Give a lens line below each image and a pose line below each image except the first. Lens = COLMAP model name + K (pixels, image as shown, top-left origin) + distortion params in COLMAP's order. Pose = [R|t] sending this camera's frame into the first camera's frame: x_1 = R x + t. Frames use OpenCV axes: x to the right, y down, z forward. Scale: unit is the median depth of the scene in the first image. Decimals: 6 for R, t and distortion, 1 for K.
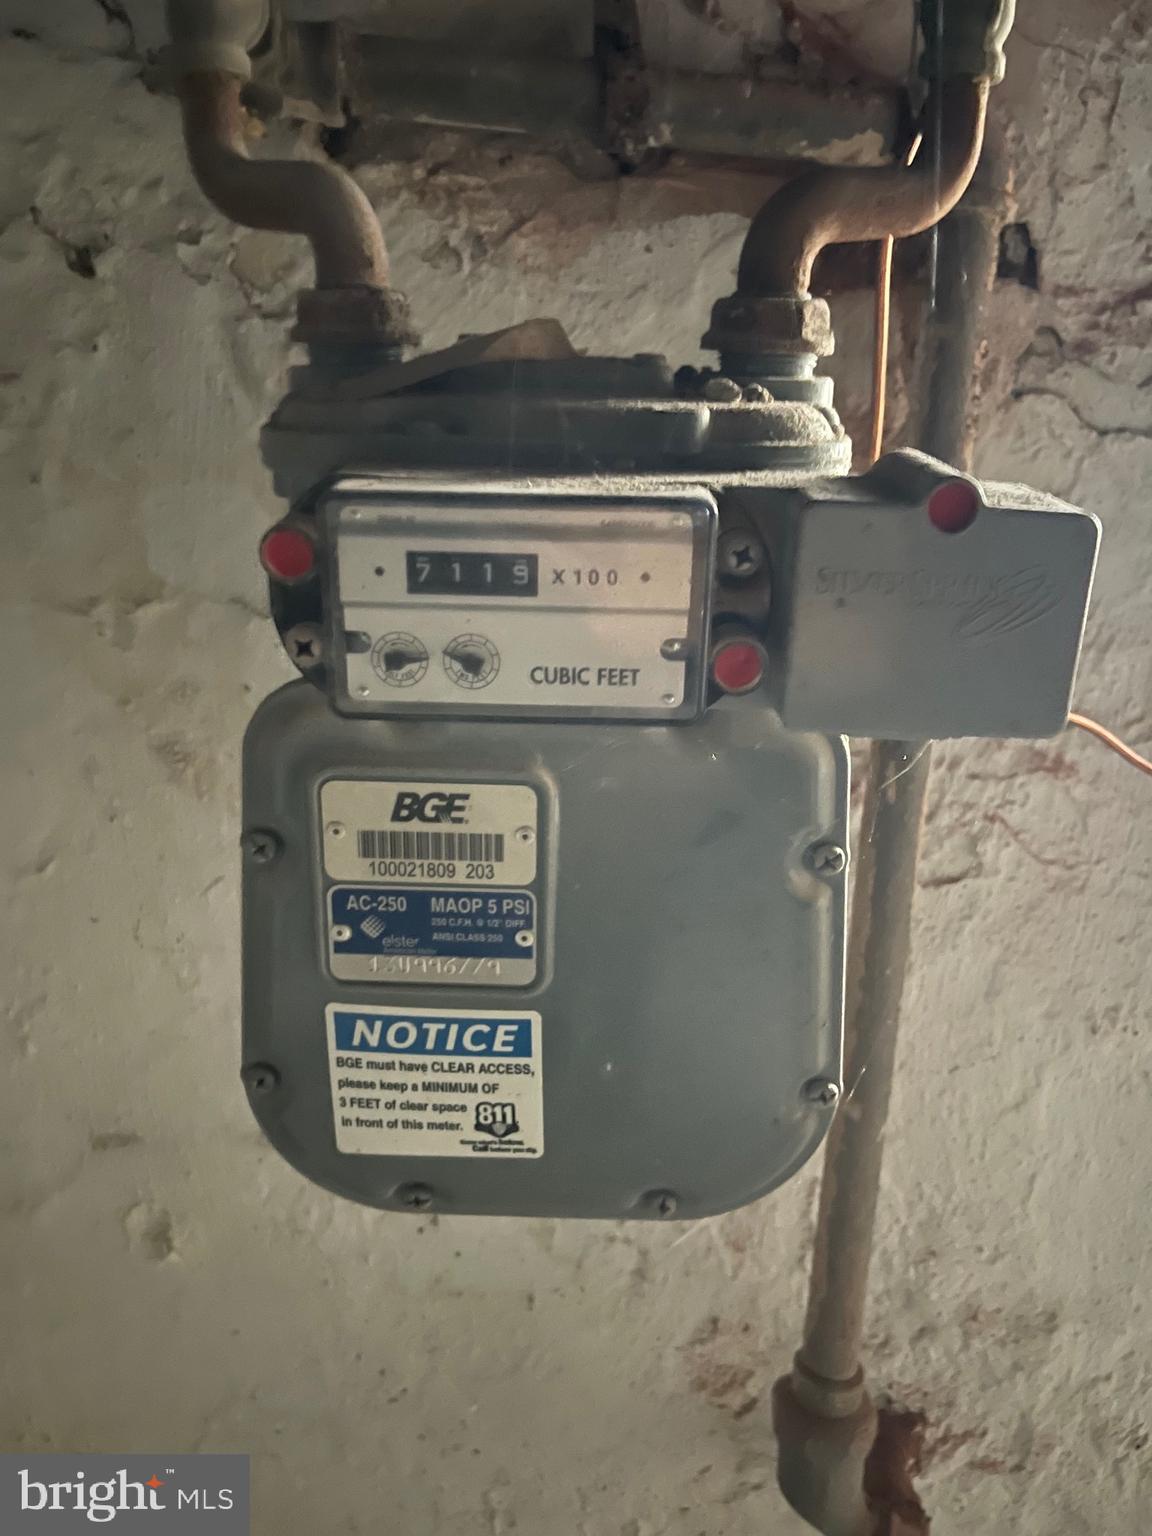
lens RADIAL K [[1131.1, 0, 572.9], [0, 1131.1, 763.1], [0, 0, 1]] dist [0.012747, -0.001872]
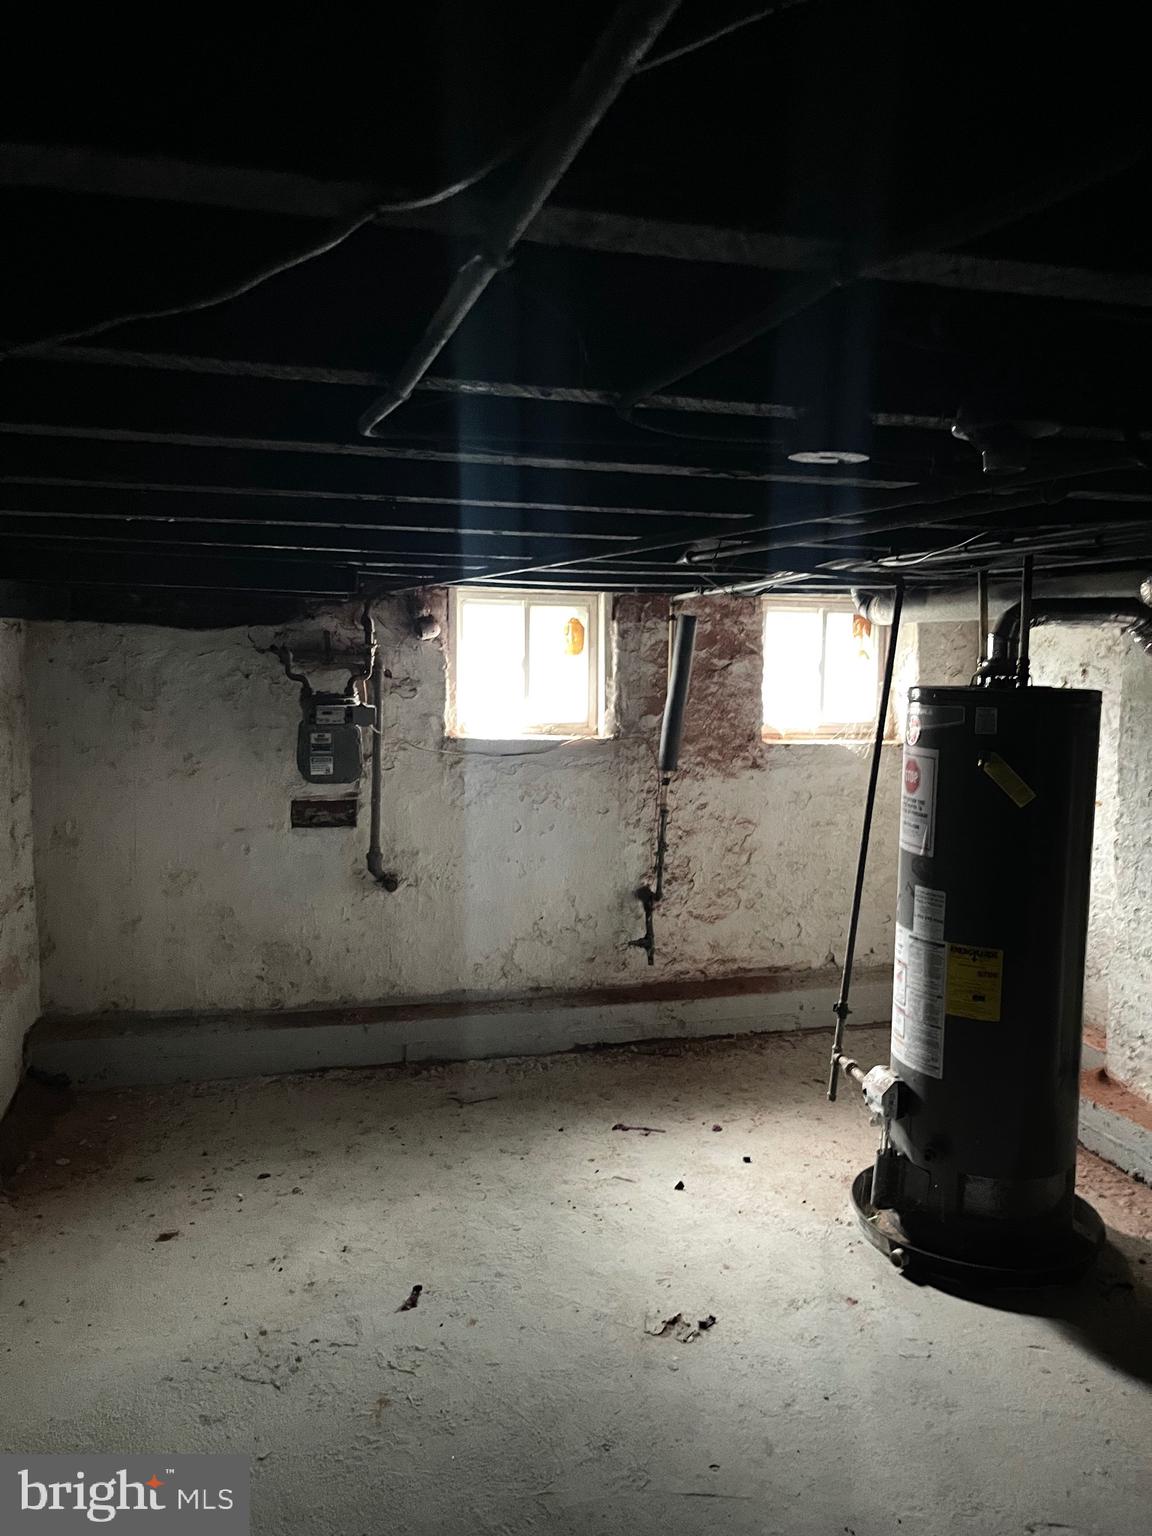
lens RADIAL K [[1131.1, 0, 571.0], [0, 1131.1, 768.9], [0, 0, 1]] dist [0.012747, -0.001872]
pose [[0.950063, -0.041441, 0.309295, -1.024099], [0.100075, 0.979255, -0.176194, 2.098751], [-0.295577, 0.198348, 0.934501, -8.192668]]
